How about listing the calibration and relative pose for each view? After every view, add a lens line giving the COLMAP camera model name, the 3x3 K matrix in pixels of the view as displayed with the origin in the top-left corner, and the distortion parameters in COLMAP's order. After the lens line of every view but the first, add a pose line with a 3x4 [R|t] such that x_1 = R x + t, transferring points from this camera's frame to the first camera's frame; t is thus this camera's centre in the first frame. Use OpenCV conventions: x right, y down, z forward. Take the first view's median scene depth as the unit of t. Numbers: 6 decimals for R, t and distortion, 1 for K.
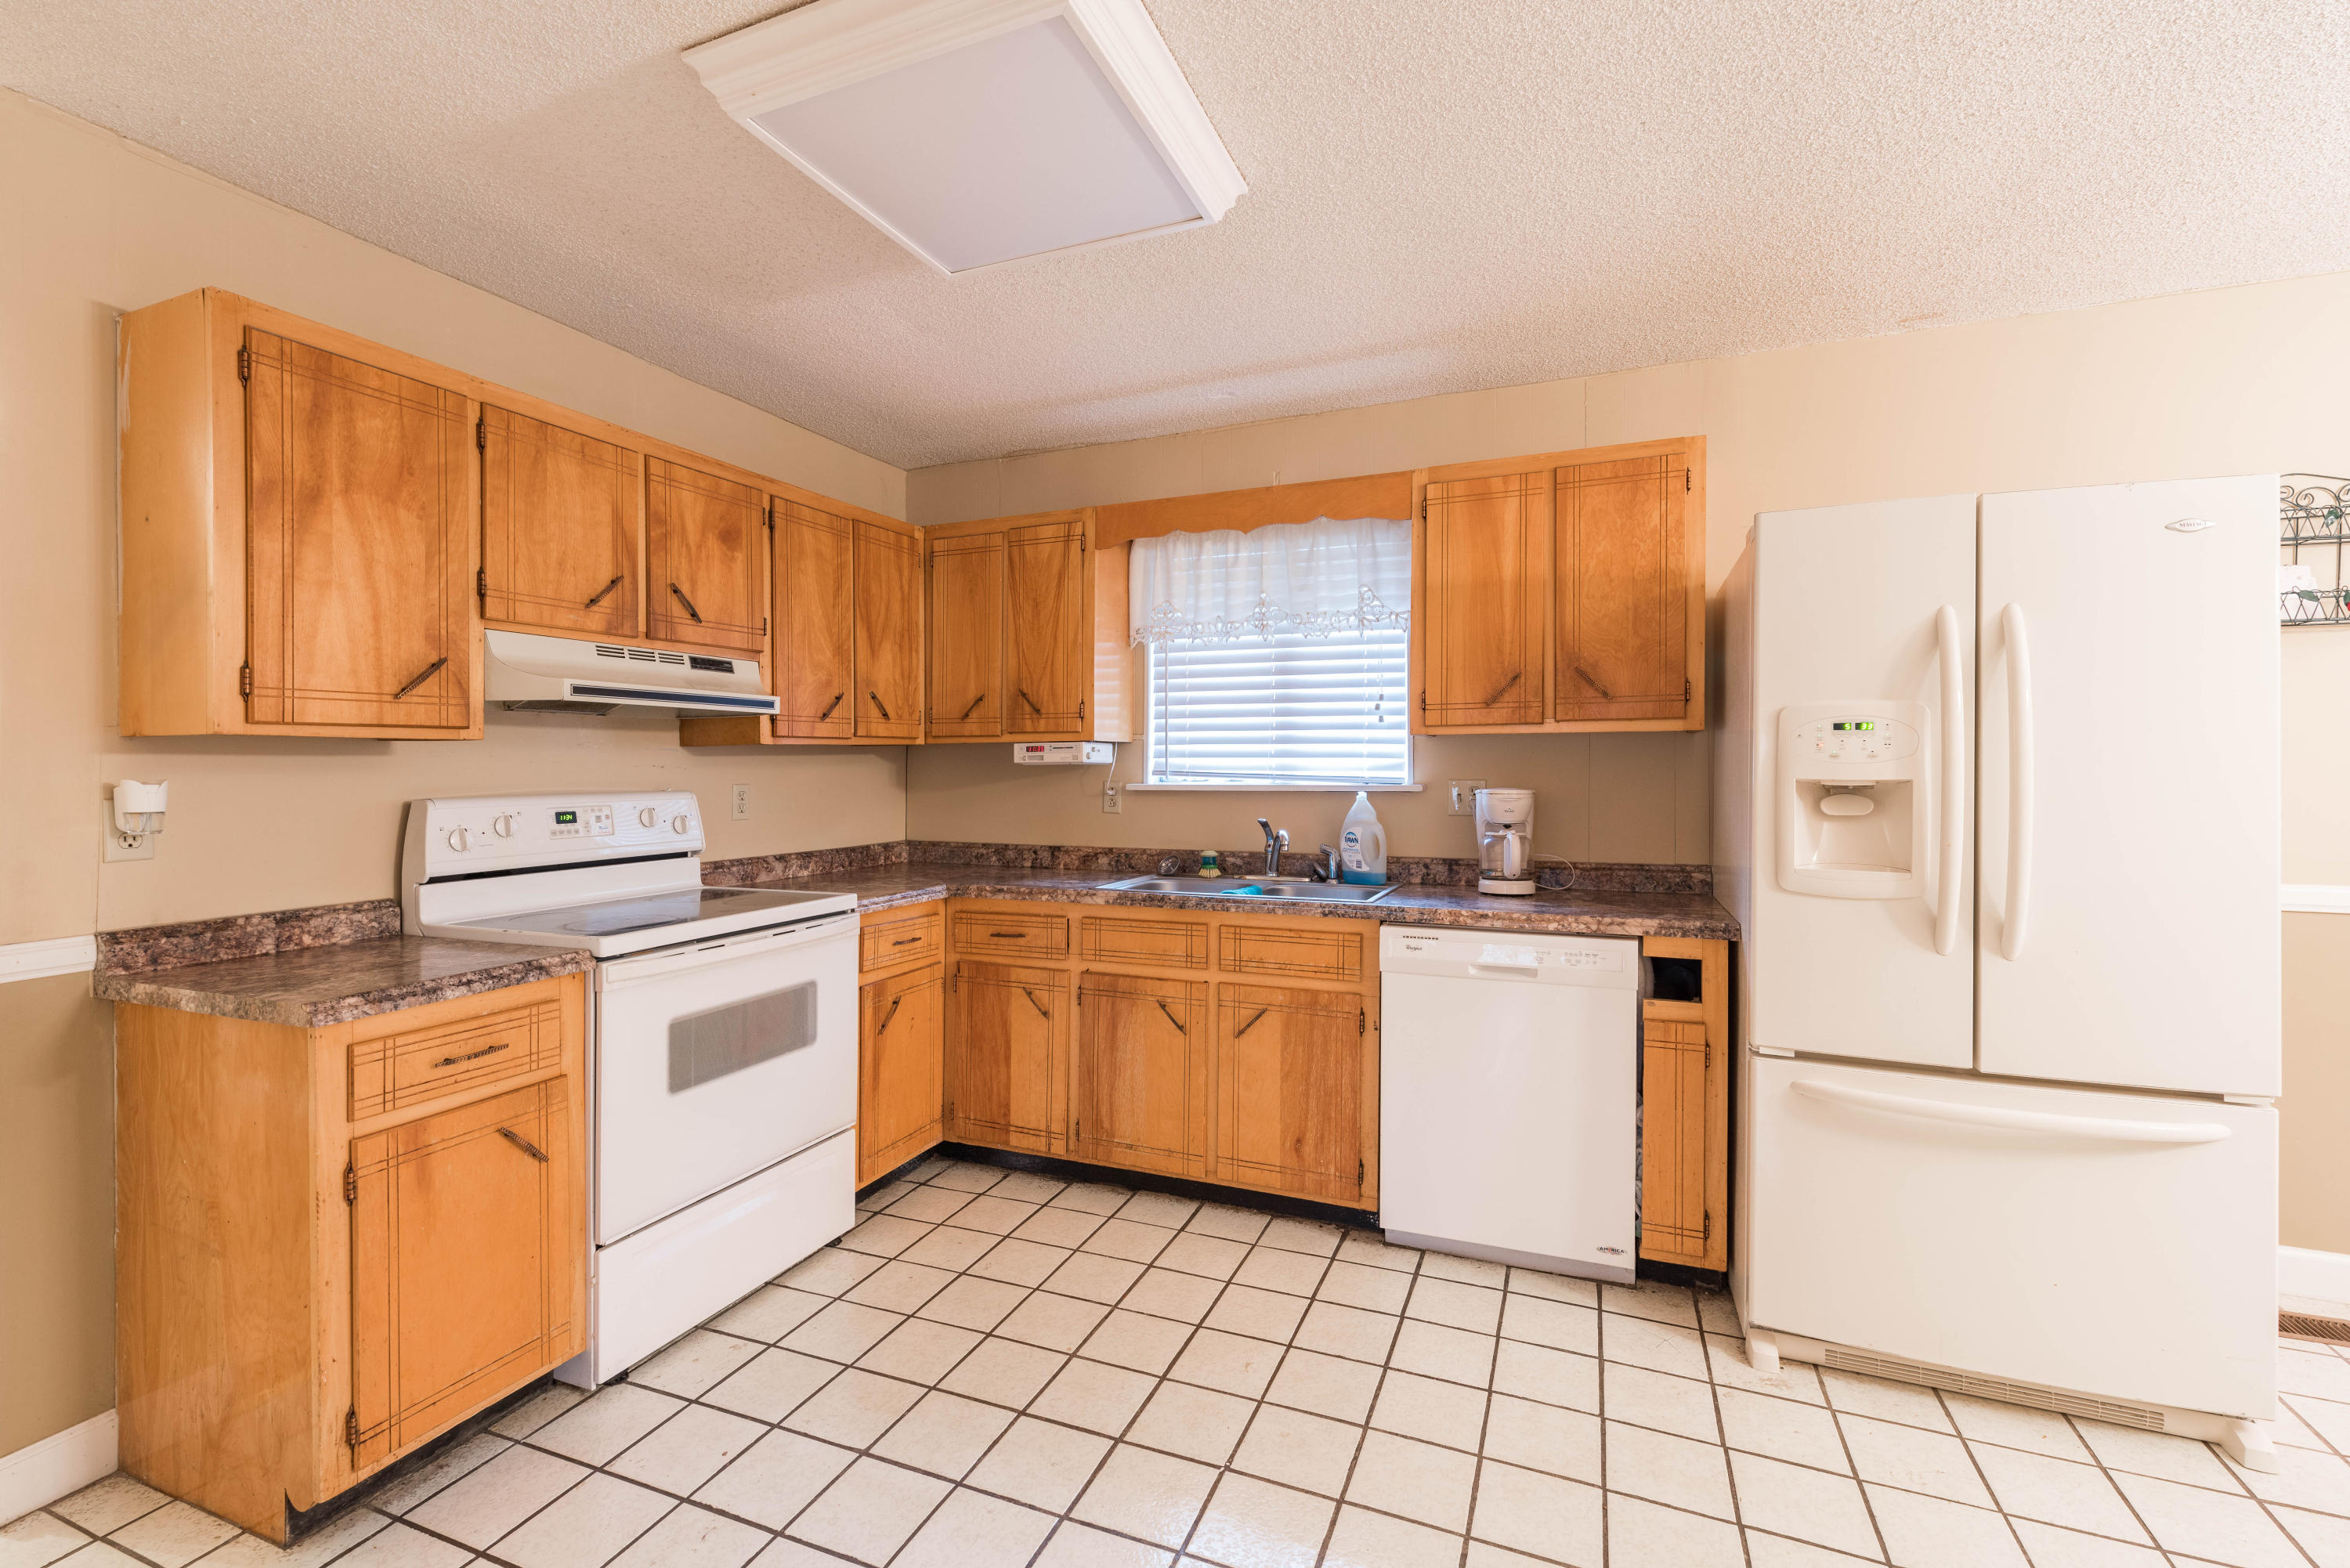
lens RADIAL K [[1020.5, 0, 1173.5], [0, 1020.5, 772.5], [0, 0, 1]] dist [0.004047, 0.000086]
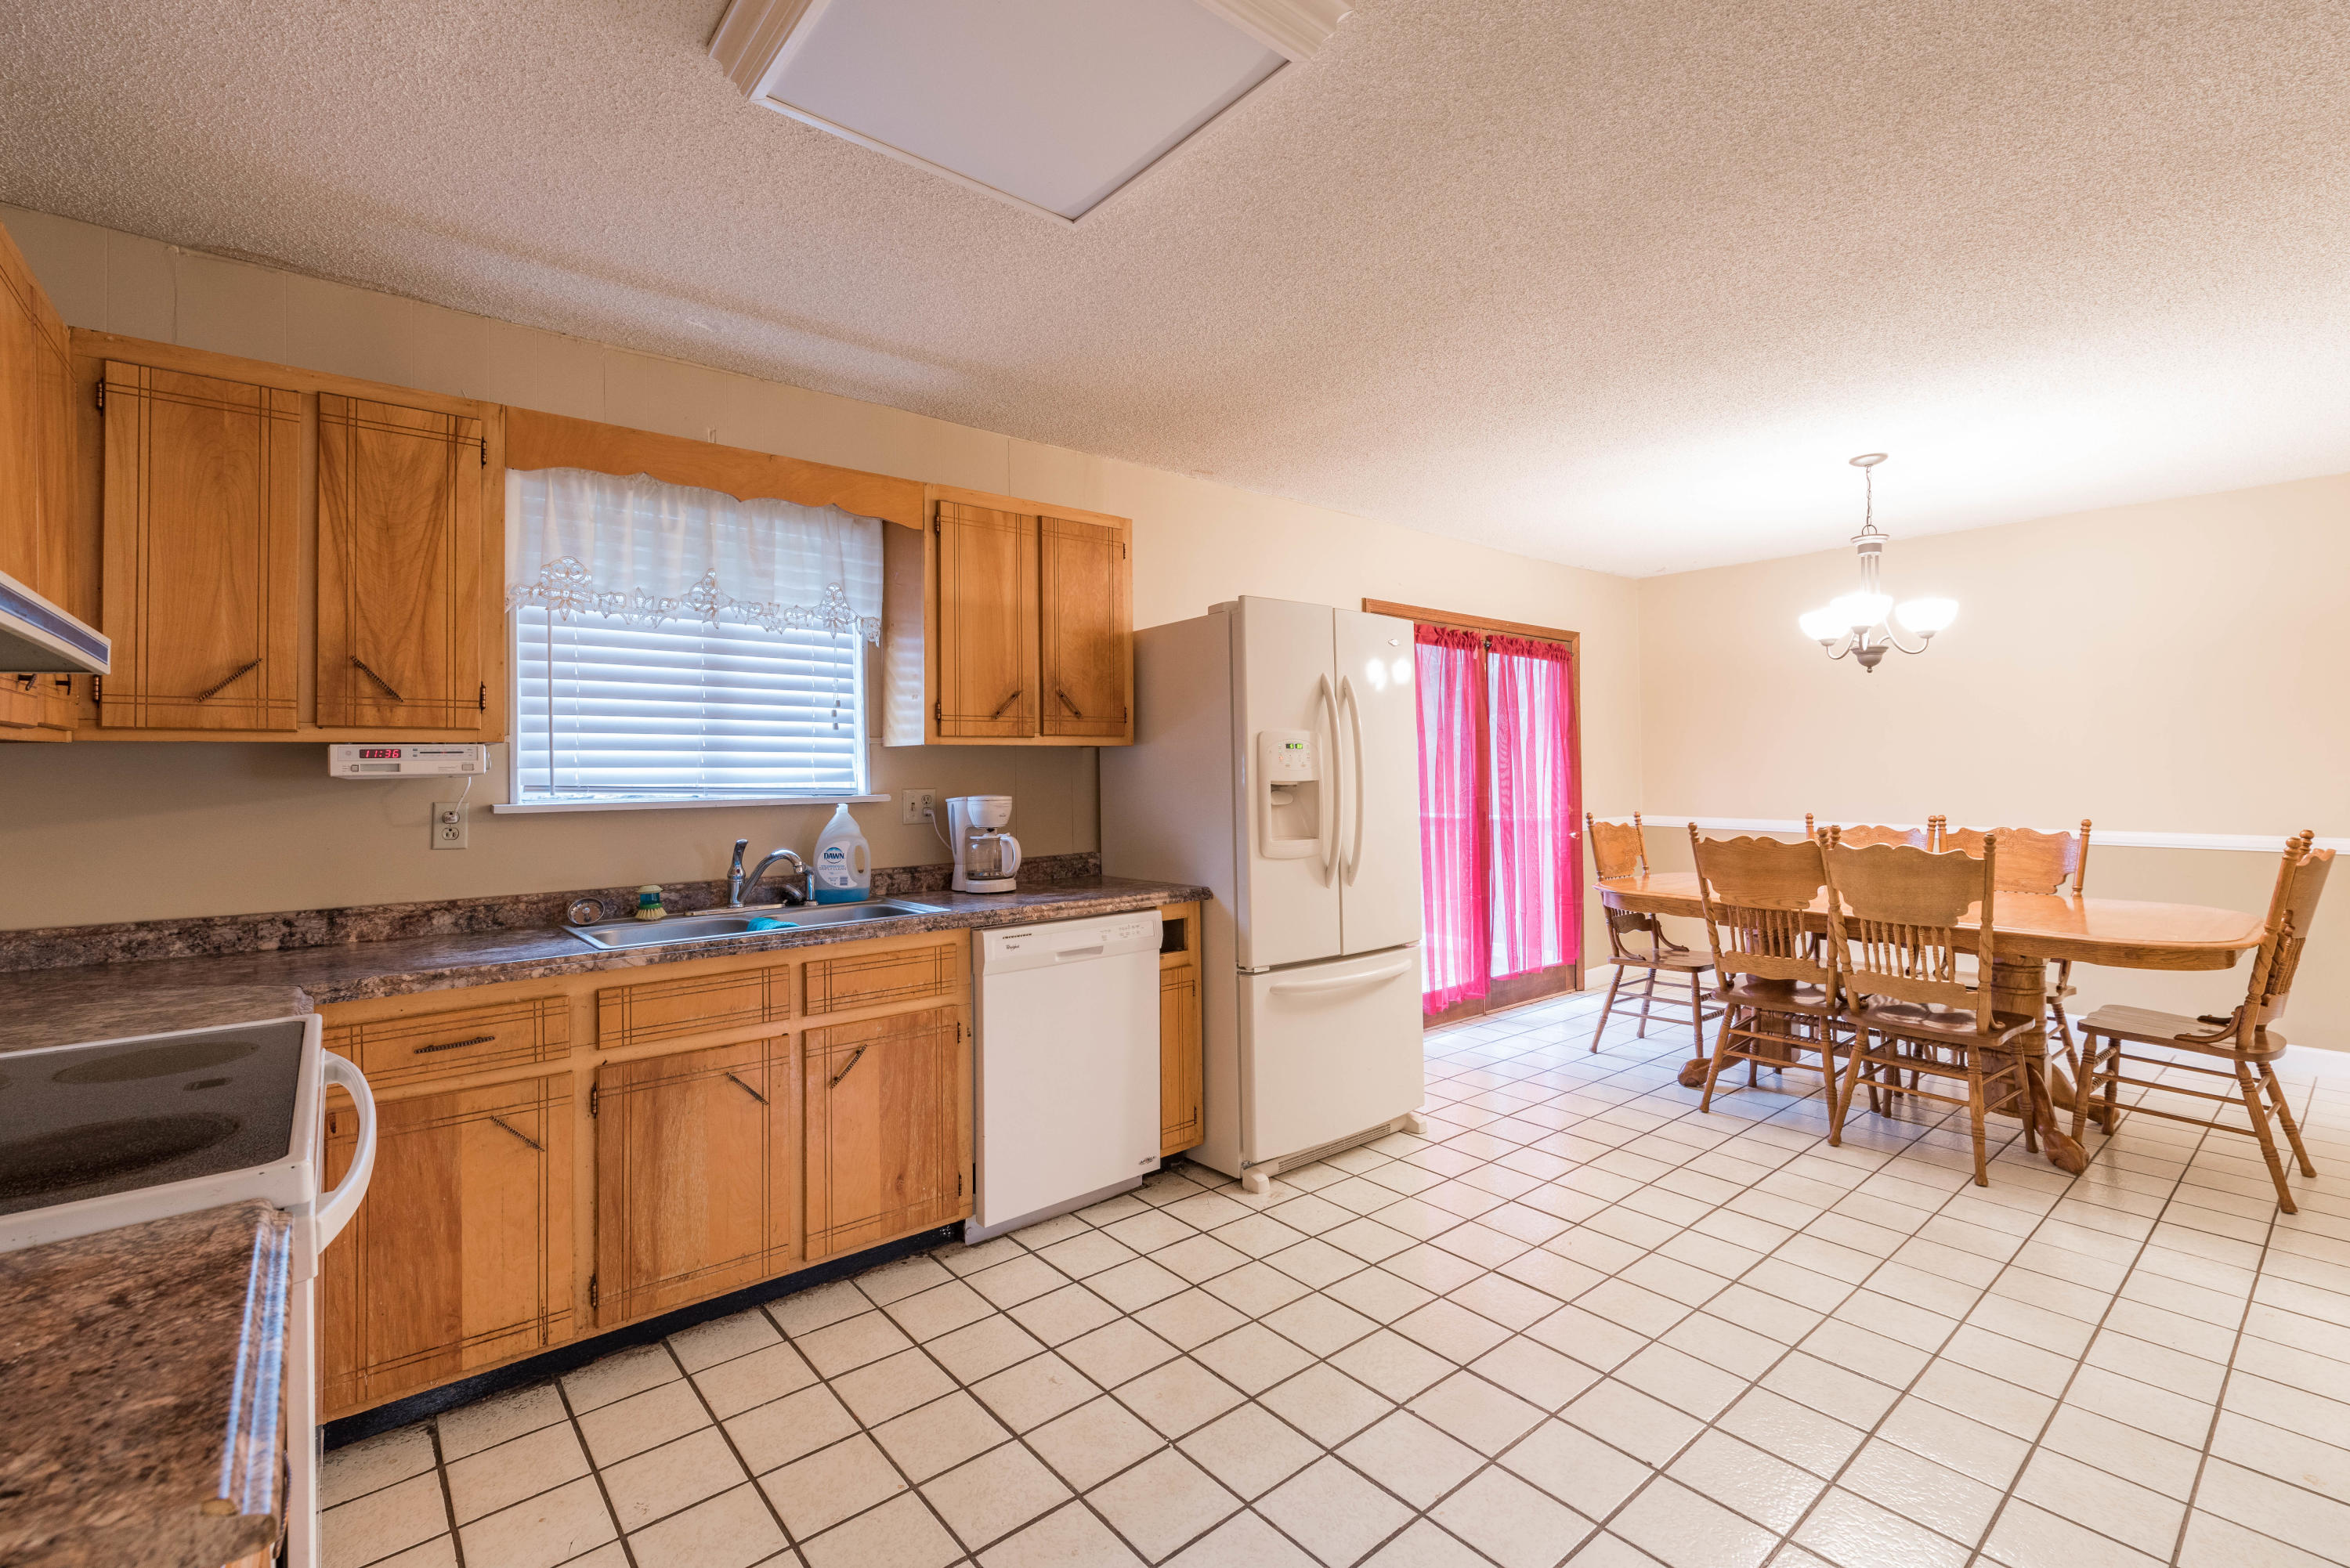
lens RADIAL K [[1020.5, 0, 1175.3], [0, 1020.5, 772.9], [0, 0, 1]] dist [0.004047, 0.000086]
pose [[0.465806, -0.004414, 0.884876, -0.540013], [0.015381, 0.999877, -0.003109, -0.001882], [-0.884753, 0.015059, 0.465816, 0.311094]]
